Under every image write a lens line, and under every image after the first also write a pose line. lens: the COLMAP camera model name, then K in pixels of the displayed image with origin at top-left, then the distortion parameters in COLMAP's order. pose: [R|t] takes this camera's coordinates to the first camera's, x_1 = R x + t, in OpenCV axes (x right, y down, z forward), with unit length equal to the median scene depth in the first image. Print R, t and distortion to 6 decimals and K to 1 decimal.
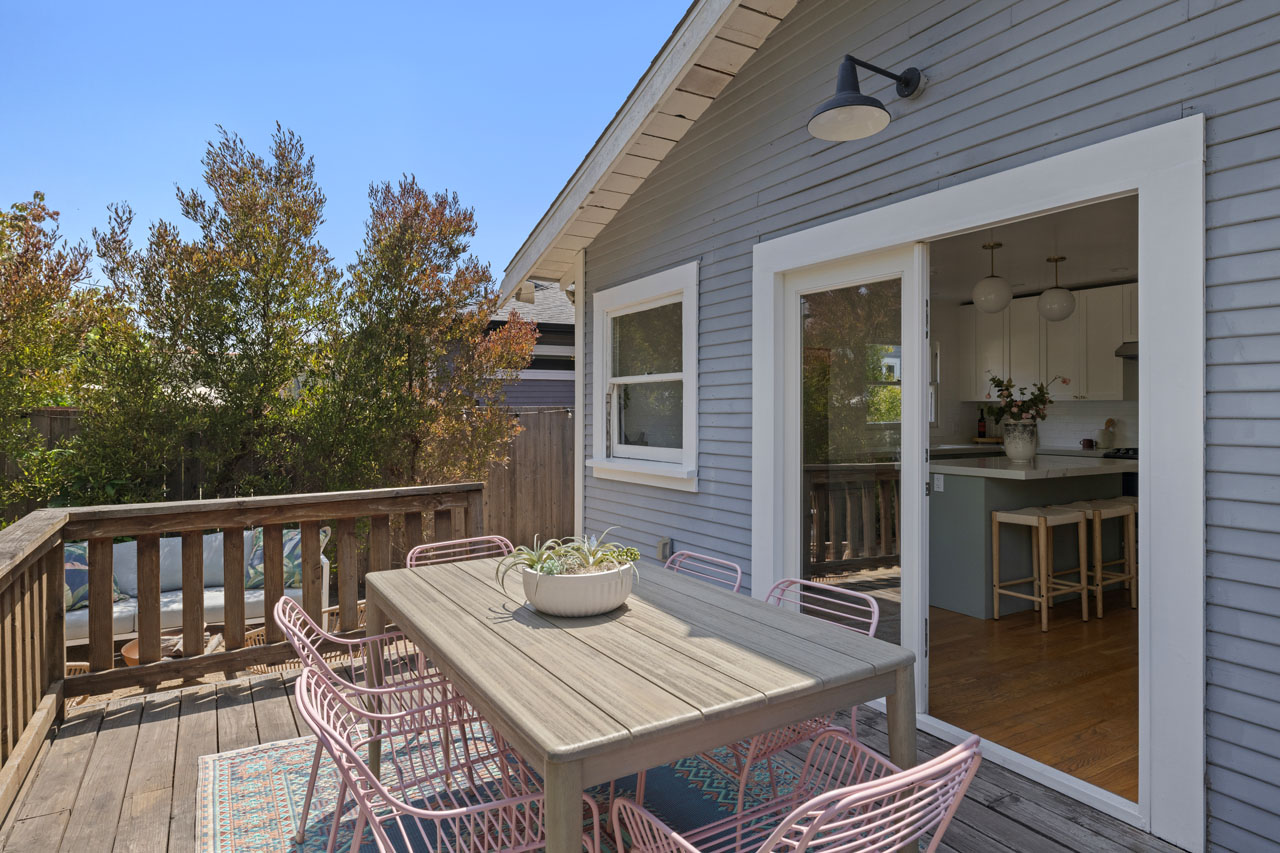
lens RADIAL K [[762.7, 0, 642.7], [0, 762.7, 410.4], [0, 0, 1]] dist [0.004492, 0.000930]
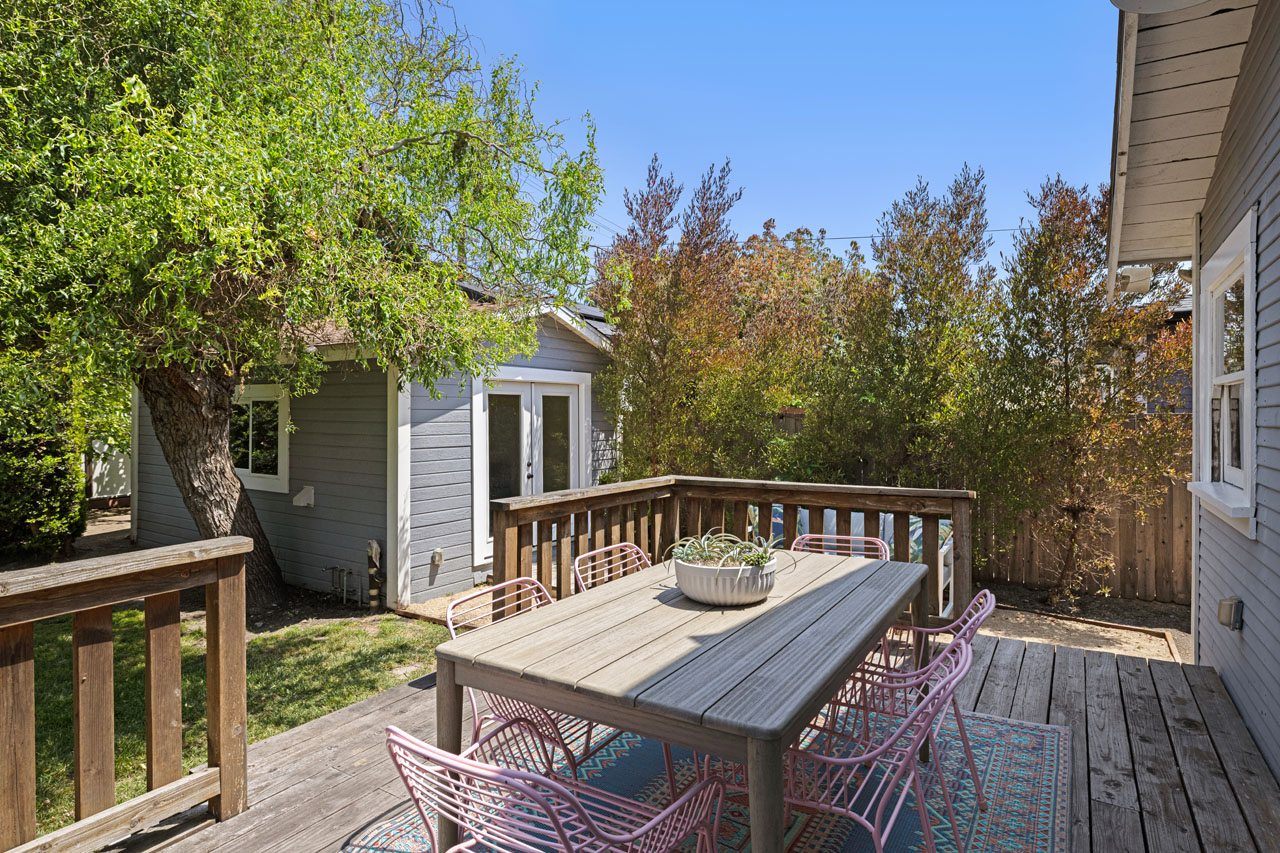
lens RADIAL K [[671.7, 0, 640.0], [0, 671.7, 426.5], [0, 0, 1]] dist [0.001829, 0.000429]
pose [[0.456481, 0.024247, -0.889403, 0.366687], [-0.006515, 0.999693, 0.023910, -0.007780], [0.889709, -0.005120, 0.456499, 0.221111]]
